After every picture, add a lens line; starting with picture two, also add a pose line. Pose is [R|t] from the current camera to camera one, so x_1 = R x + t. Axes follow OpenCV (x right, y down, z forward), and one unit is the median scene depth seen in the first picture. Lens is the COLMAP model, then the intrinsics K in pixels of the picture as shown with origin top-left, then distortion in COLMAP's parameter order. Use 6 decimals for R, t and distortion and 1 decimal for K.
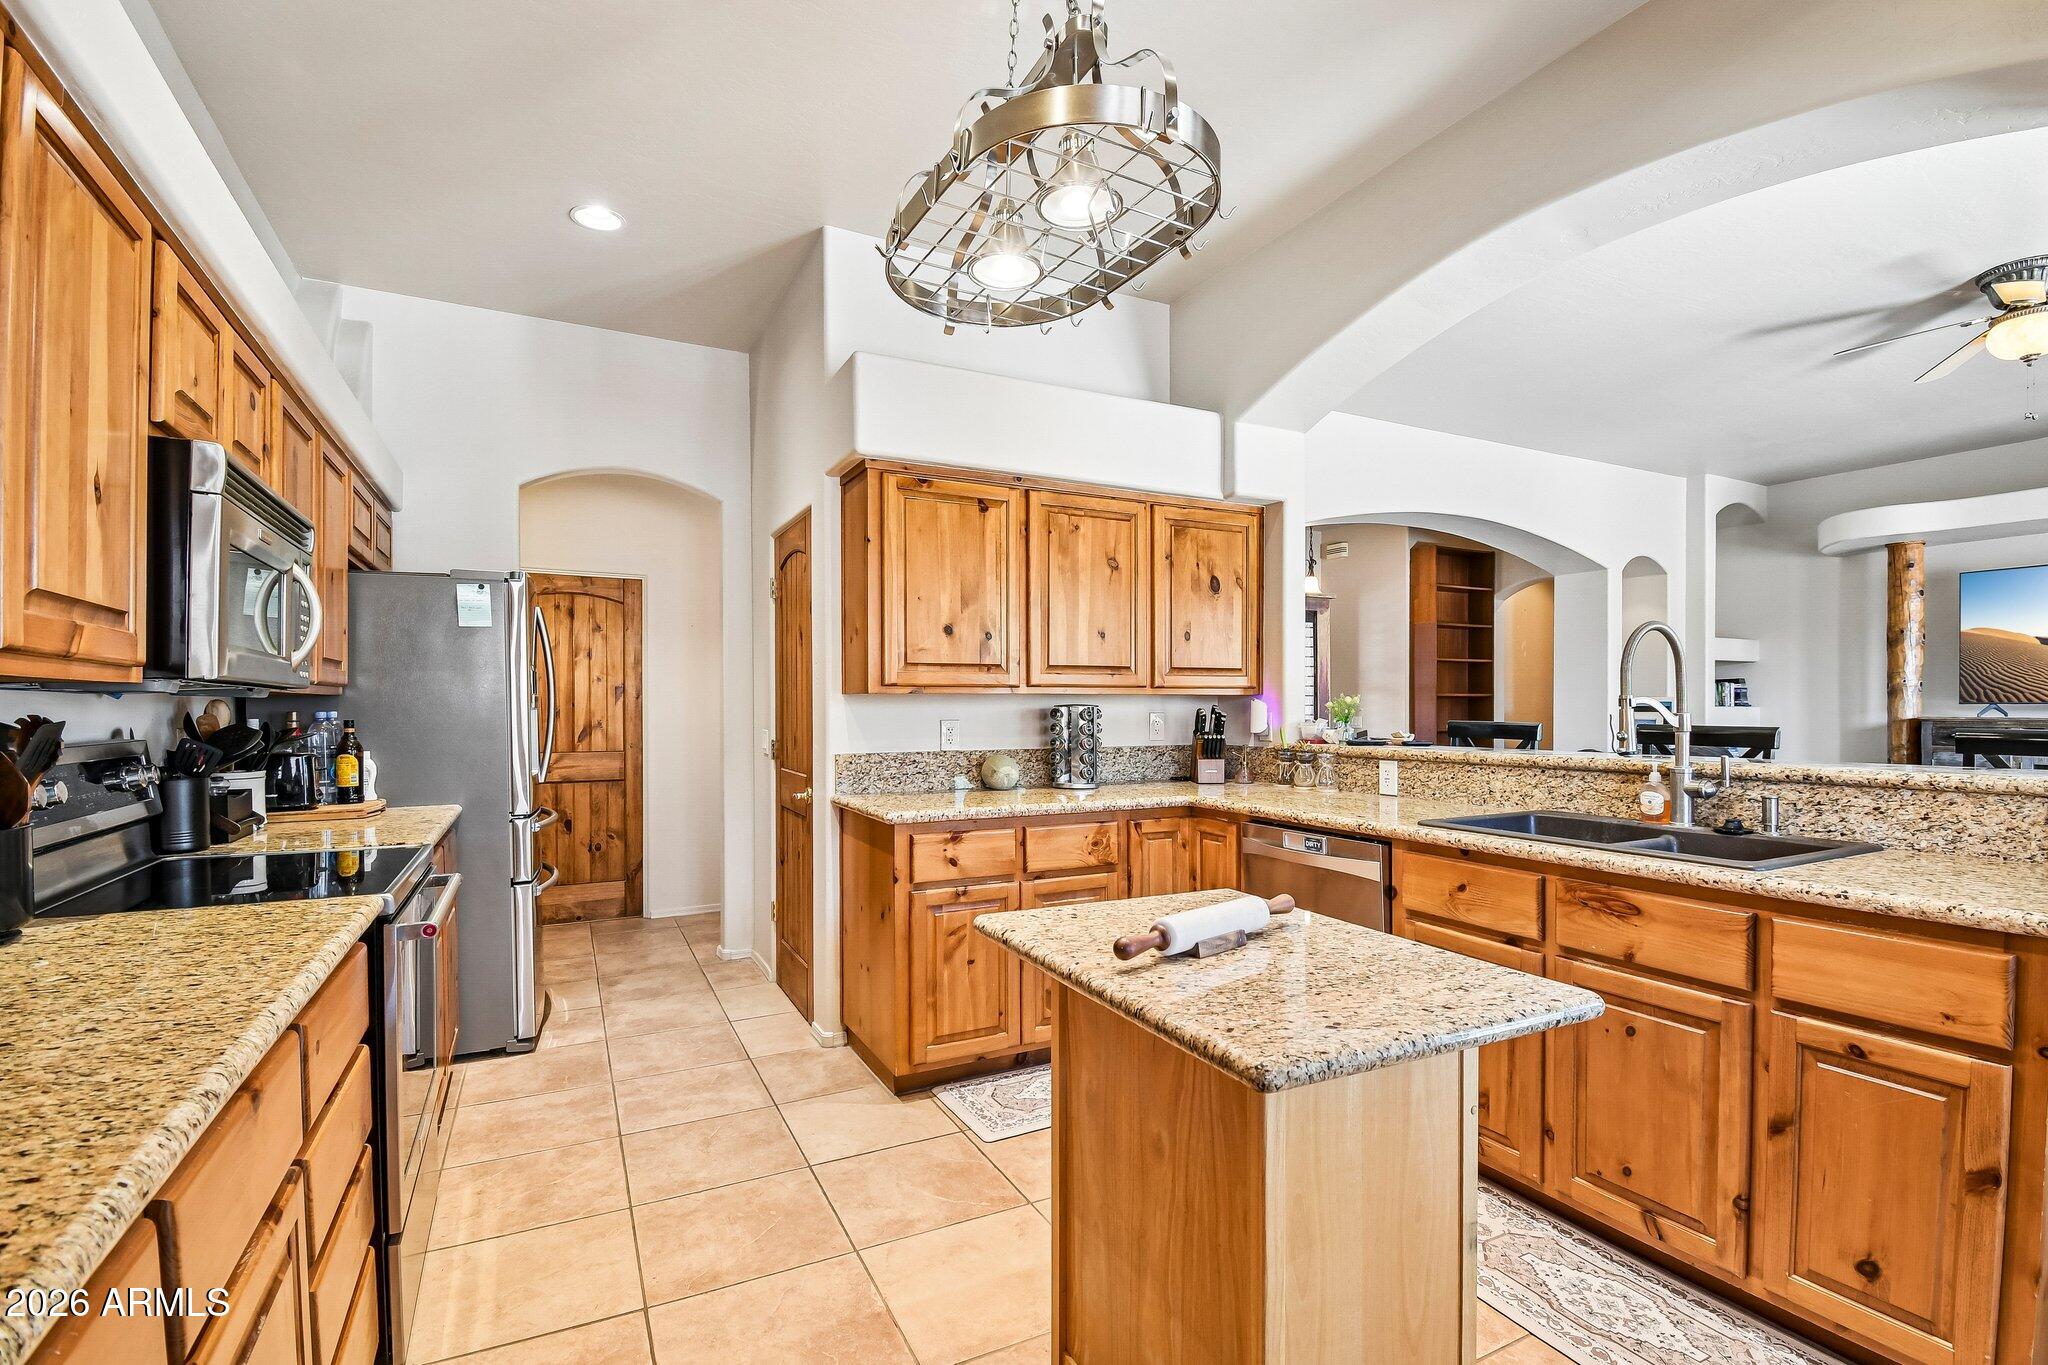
lens RADIAL K [[923.2, 0, 1028.0], [0, 923.2, 710.7], [0, 0, 1]] dist [0.002644, -0.018171]
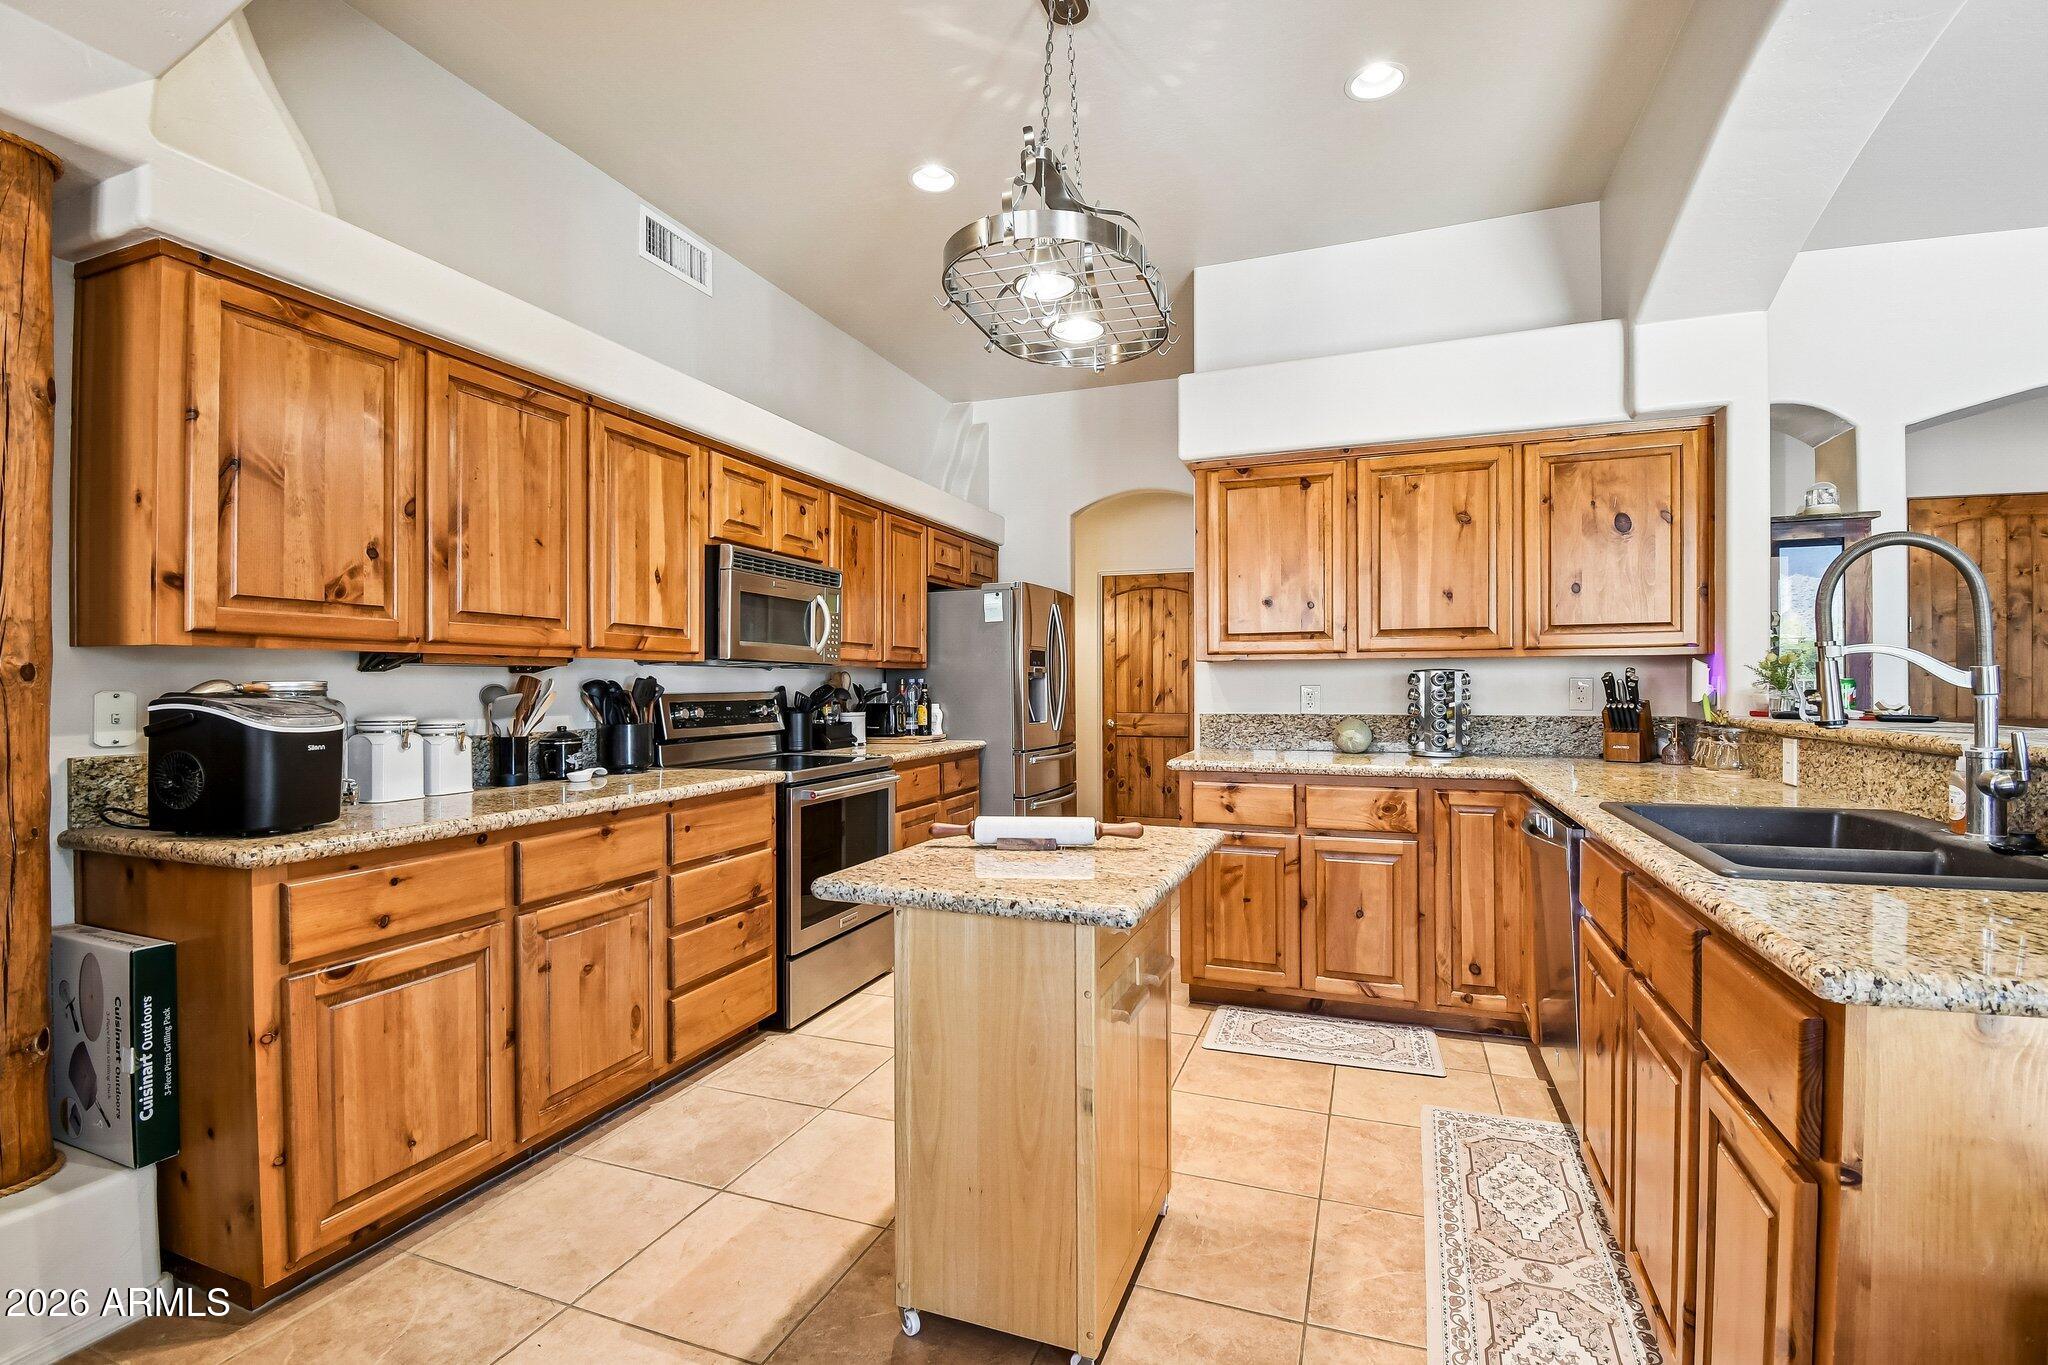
lens RADIAL K [[933.7, 0, 1055.3], [0, 933.7, 686.4], [0, 0, 1]] dist [0.002128, -0.019307]
pose [[0.673250, 0.000012, -0.739415, 0.538357], [-0.000619, 1.000000, -0.000547, 0.012977], [0.739415, 0.000826, 0.673249, 0.059707]]
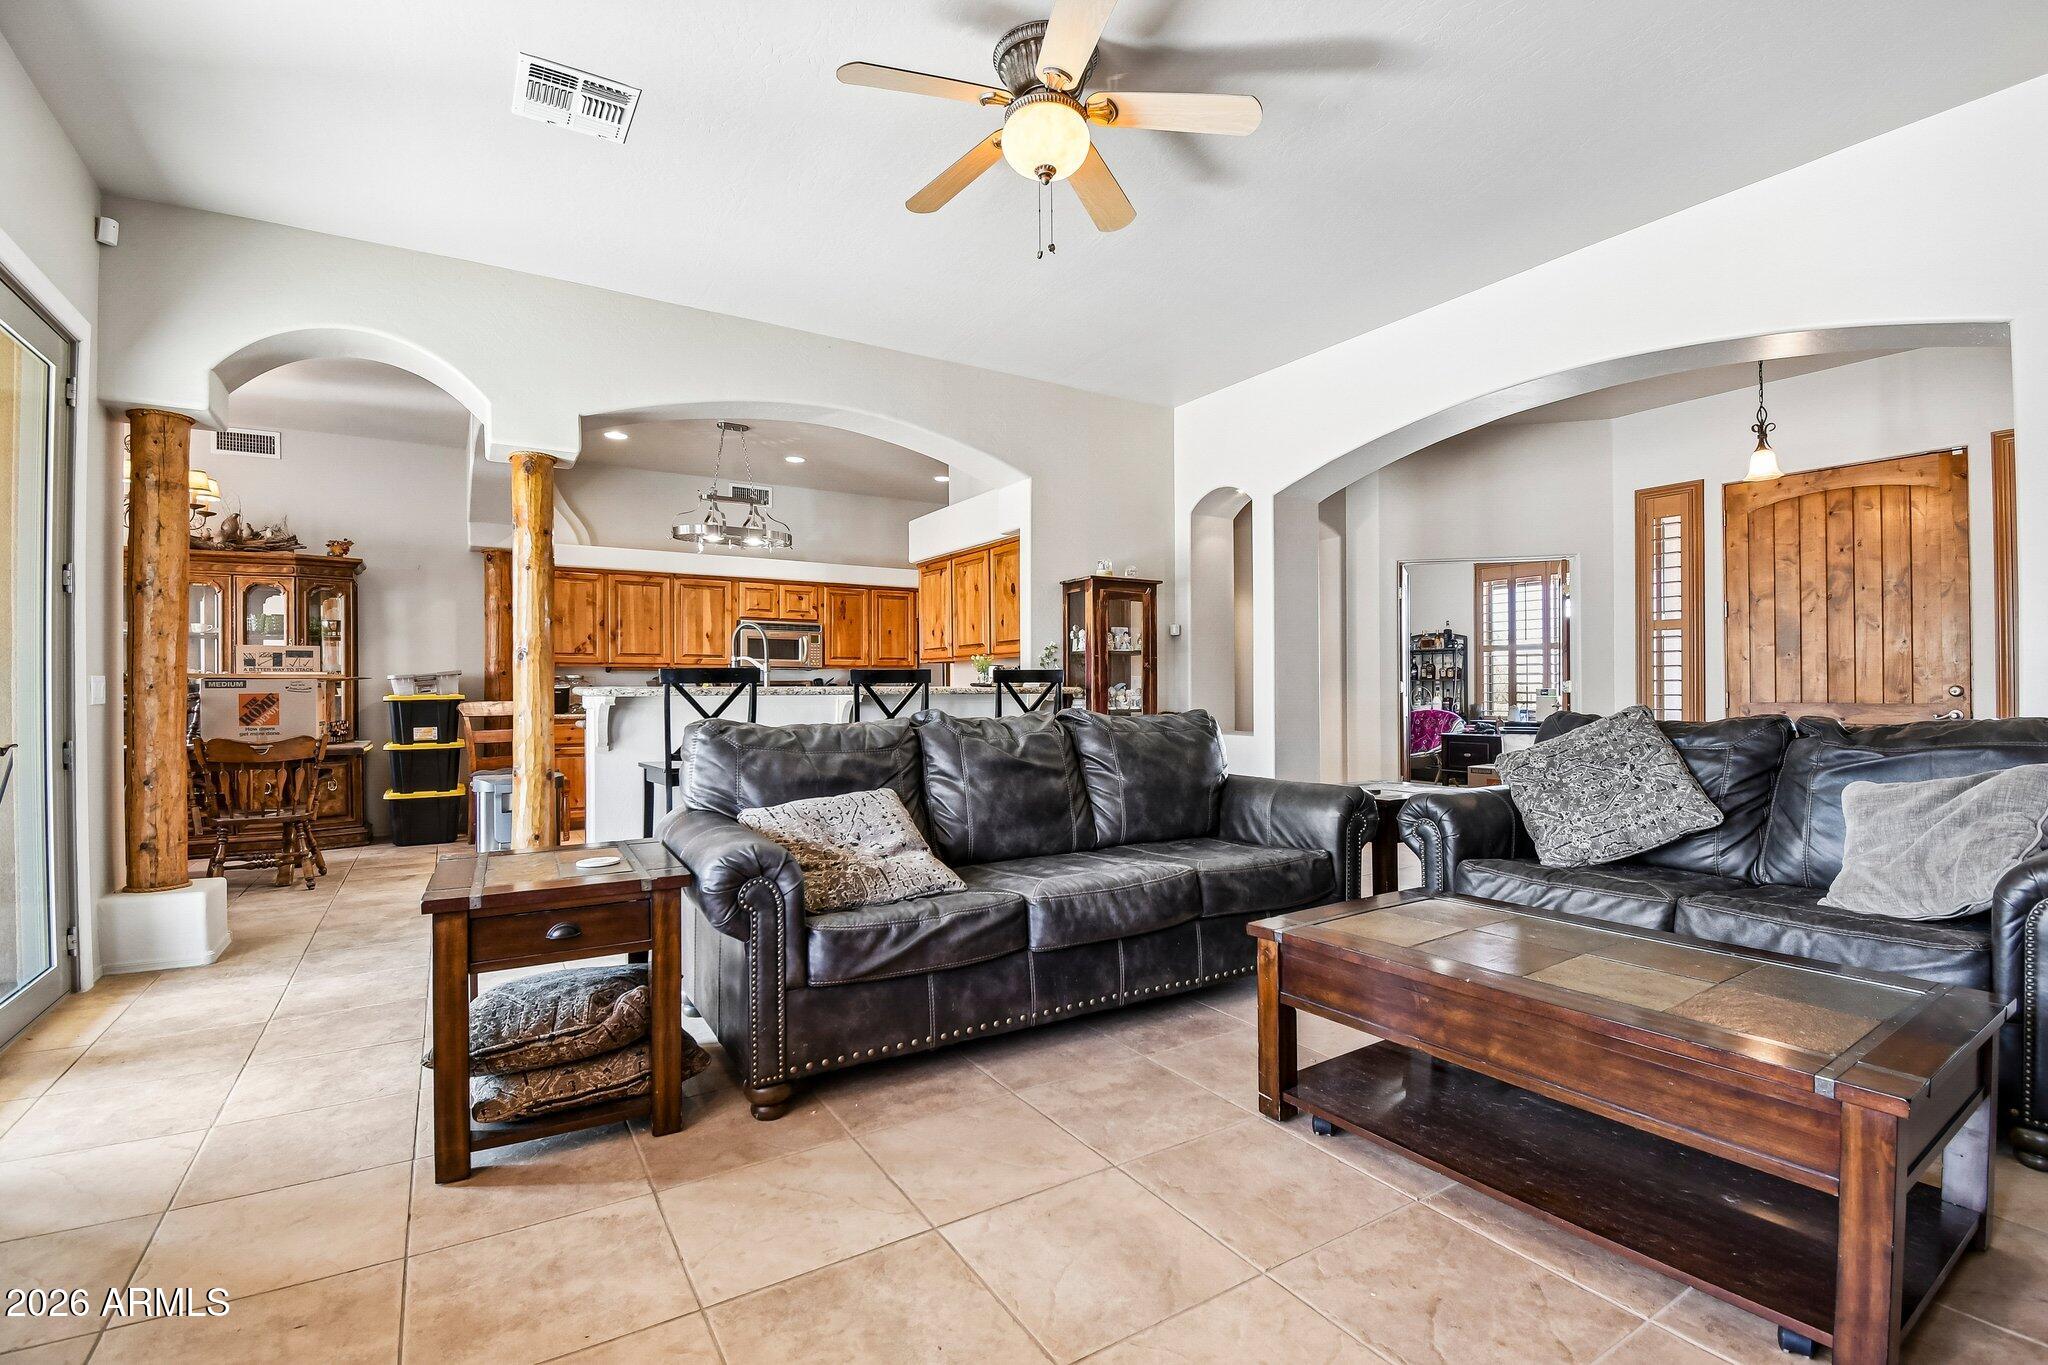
lens RADIAL K [[933.7, 0, 1055.3], [0, 933.7, 686.4], [0, 0, 1]] dist [0.002128, -0.019307]
pose [[0.082328, -0.002573, -0.996602, 2.025035], [0.000824, 0.999997, -0.002513, 0.041933], [0.996605, -0.000614, 0.082330, 1.052383]]
